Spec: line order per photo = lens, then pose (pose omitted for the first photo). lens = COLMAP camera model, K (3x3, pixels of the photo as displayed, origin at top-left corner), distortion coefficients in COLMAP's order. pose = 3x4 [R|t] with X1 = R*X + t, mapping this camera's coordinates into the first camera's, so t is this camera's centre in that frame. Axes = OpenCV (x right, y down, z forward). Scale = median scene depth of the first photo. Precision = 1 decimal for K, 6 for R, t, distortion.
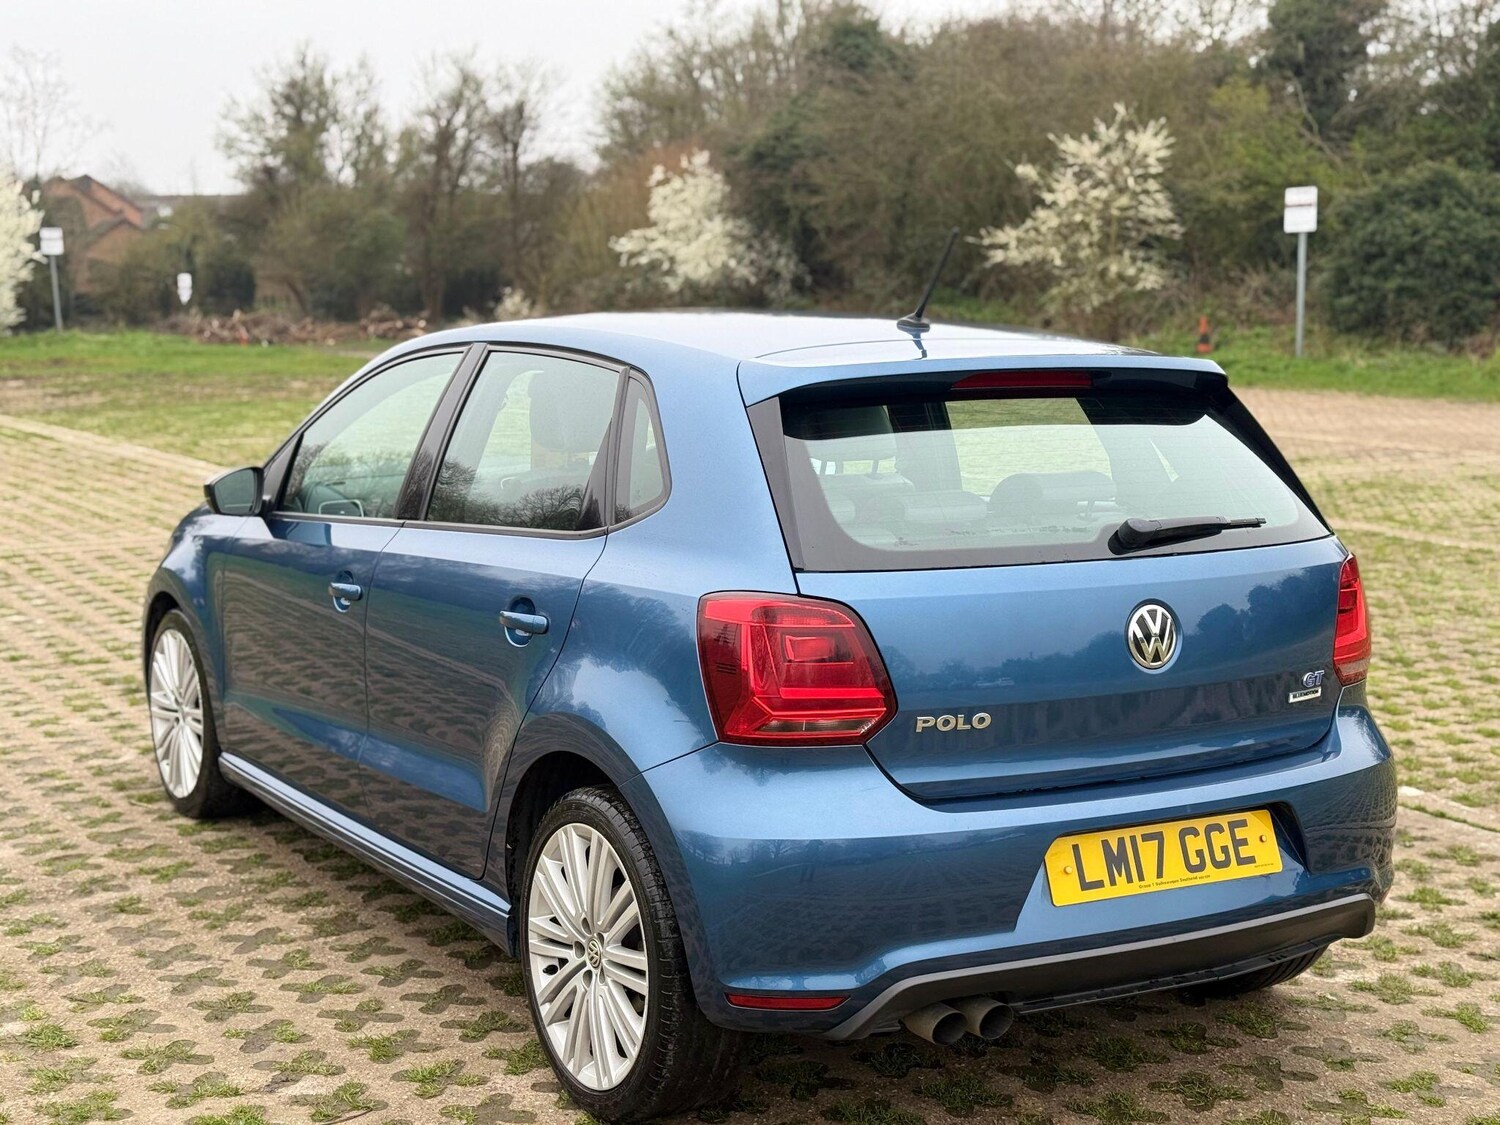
lens RADIAL K [[2067.0, 0, 750.0], [0, 2067.0, 562.5], [0, 0, 1]] dist [0.191425, -0.362431]
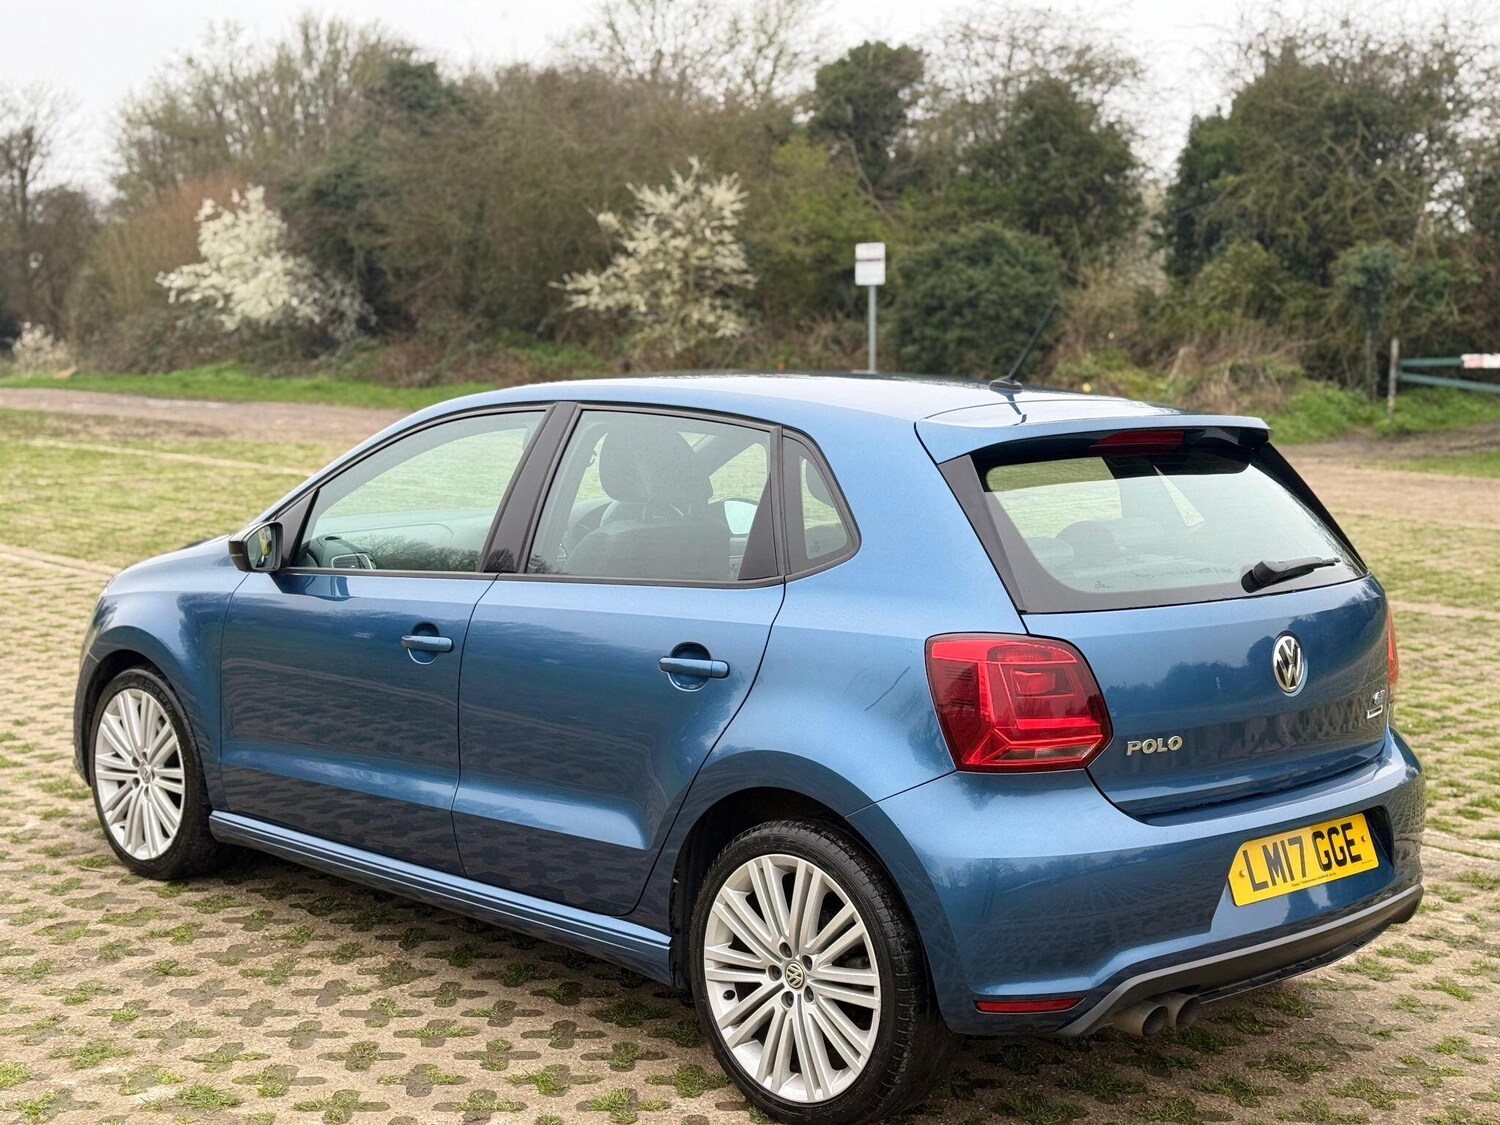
lens RADIAL K [[2066.3, 0, 758.3], [0, 2066.3, 564.0], [0, 0, 1]] dist [0.195293, -0.380615]
pose [[0.972442, -0.017441, 0.232492, -0.113919], [0.021773, 0.999634, -0.016079, -0.002216], [-0.232127, 0.020698, 0.972465, -0.013212]]
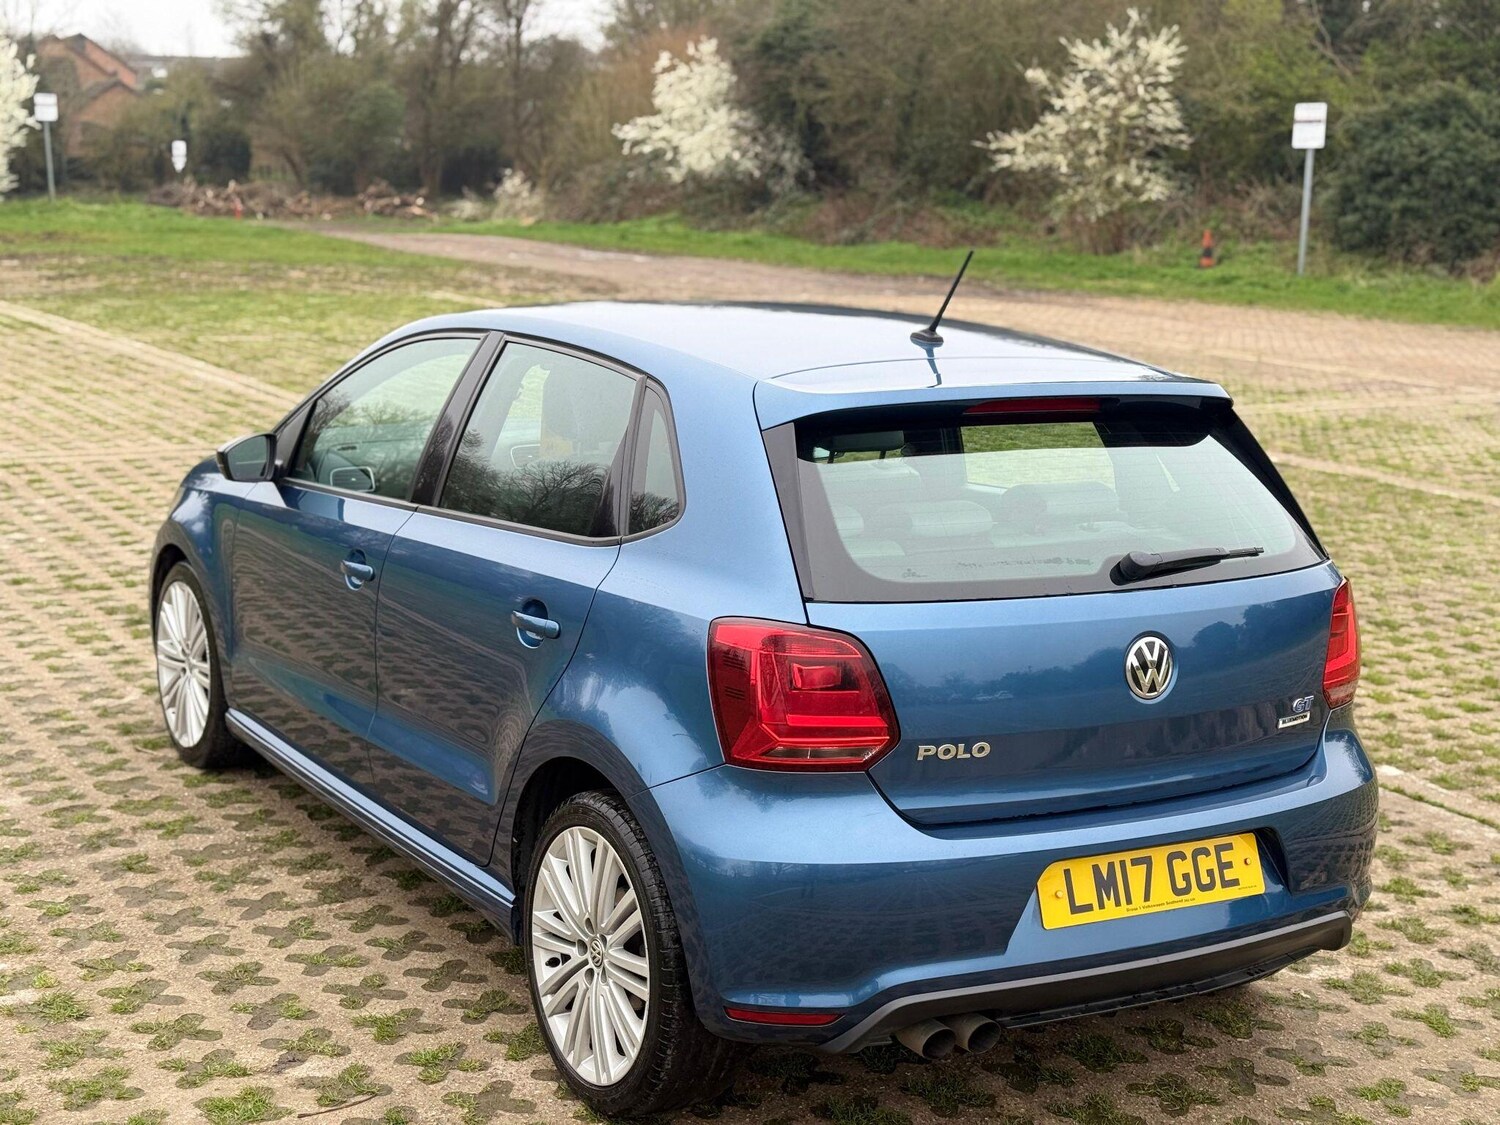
lens RADIAL K [[2066.7, 0, 772.9], [0, 2066.7, 556.8], [0, 0, 1]] dist [0.201145, -0.414559]
pose [[0.999389, 0.031221, 0.015695, -0.003343], [-0.031994, 0.998150, 0.051708, -0.021535], [-0.014052, -0.052178, 0.998539, -0.006790]]
